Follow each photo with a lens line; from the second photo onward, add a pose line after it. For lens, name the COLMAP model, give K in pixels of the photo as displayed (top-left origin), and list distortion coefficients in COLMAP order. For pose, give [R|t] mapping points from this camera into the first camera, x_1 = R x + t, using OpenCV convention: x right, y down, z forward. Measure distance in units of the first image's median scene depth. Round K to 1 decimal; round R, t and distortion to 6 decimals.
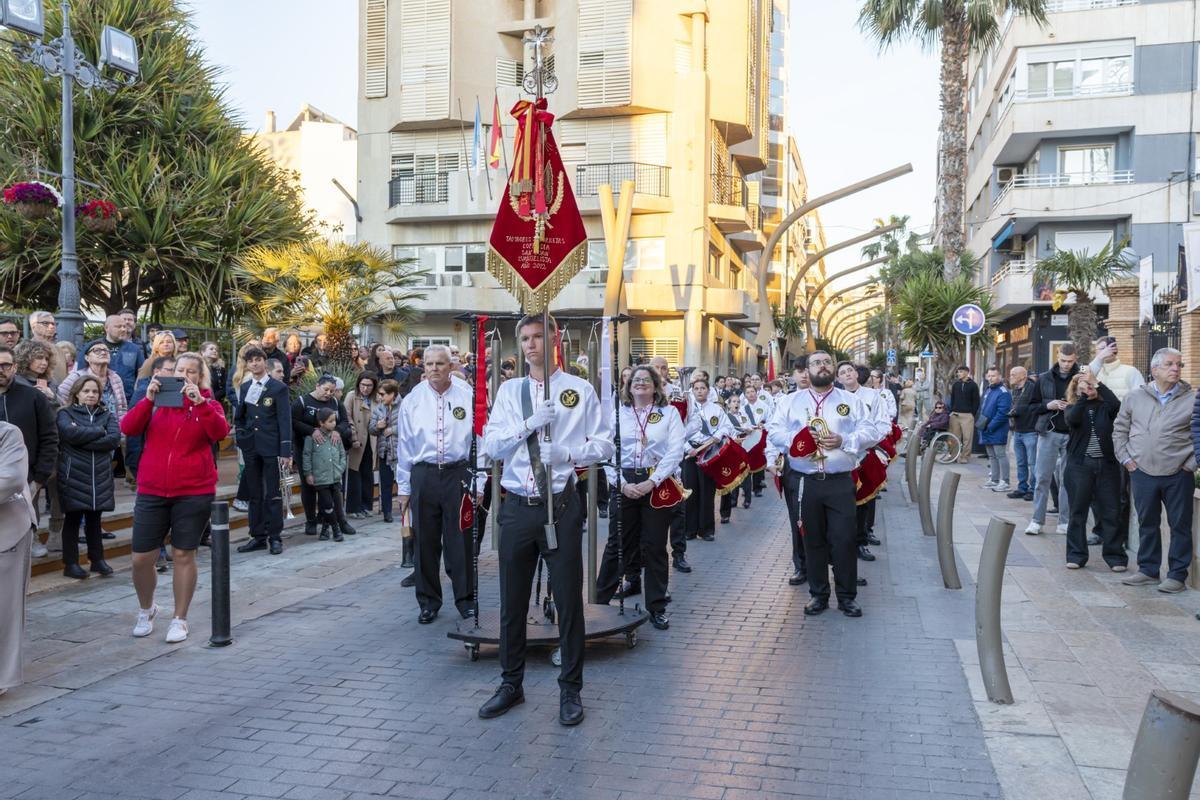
lens RADIAL K [[1002.5, 0, 599.9], [0, 1002.5, 385.4], [0, 0, 1]] dist [-0.011666, 0.005107]
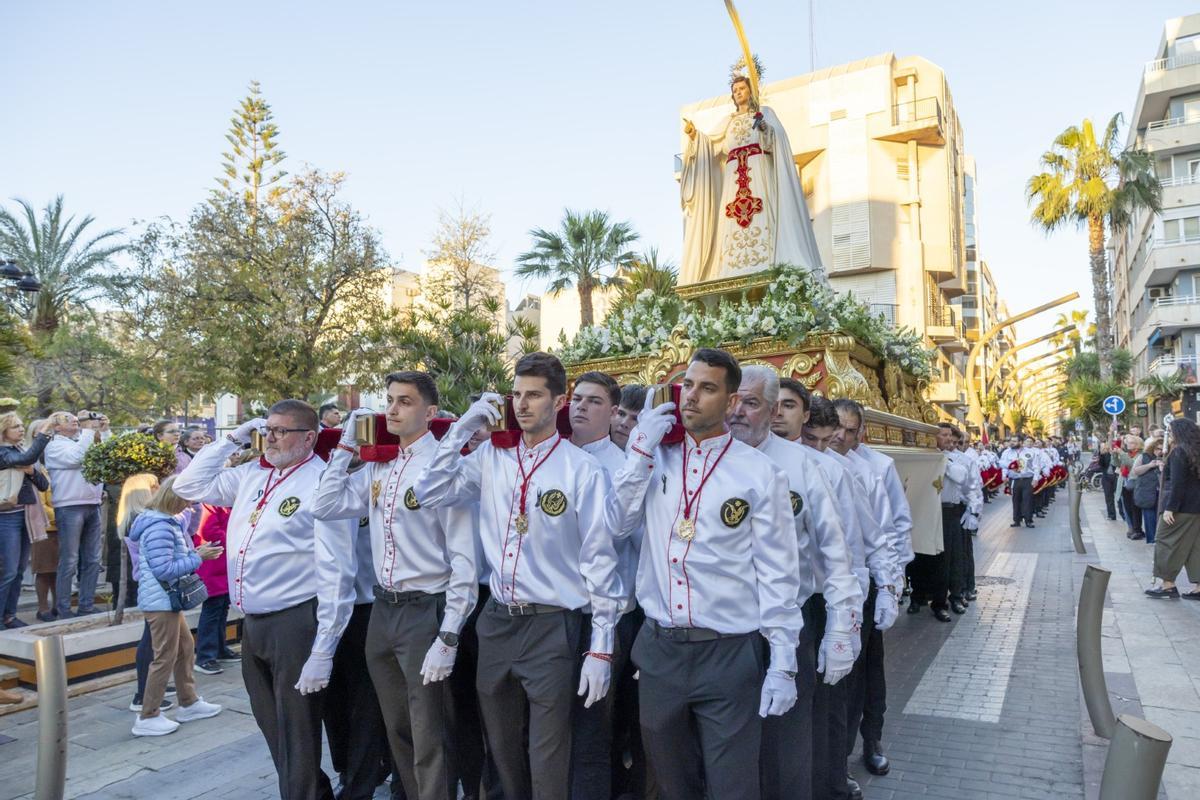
lens RADIAL K [[786.2, 0, 608.0], [0, 786.2, 399.7], [0, 0, 1]] dist [0.000566, 0.003836]
pose [[0.965123, -0.042519, -0.258323, -0.053175], [0.024250, 0.997000, -0.073502, 0.000160], [0.260673, 0.064674, 0.963258, -0.242873]]
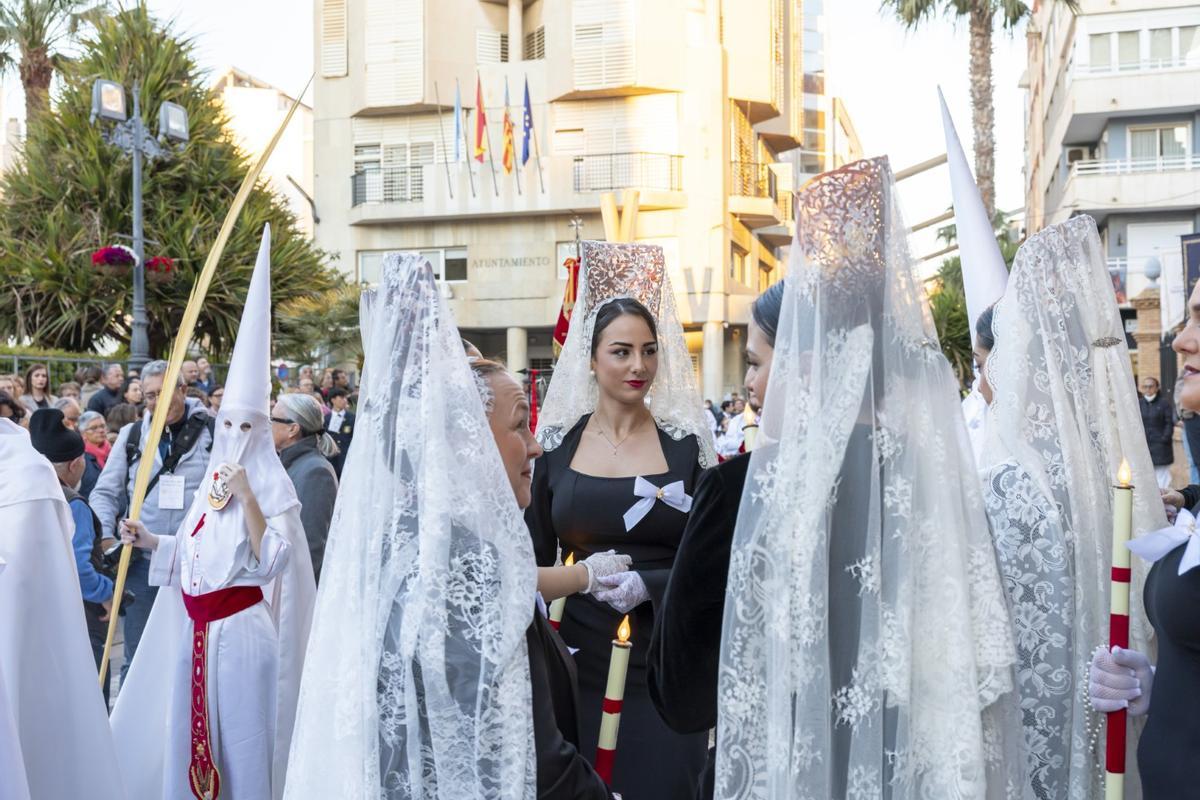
lens RADIAL K [[1348.1, 0, 589.5], [0, 1348.1, 377.3], [0, 0, 1]] dist [0.023479, 0.004948]
pose [[0.999746, -0.020011, -0.010392, -0.001396], [0.019740, 0.999477, -0.025607, -0.000150], [0.010899, 0.025395, 0.999618, -0.151445]]
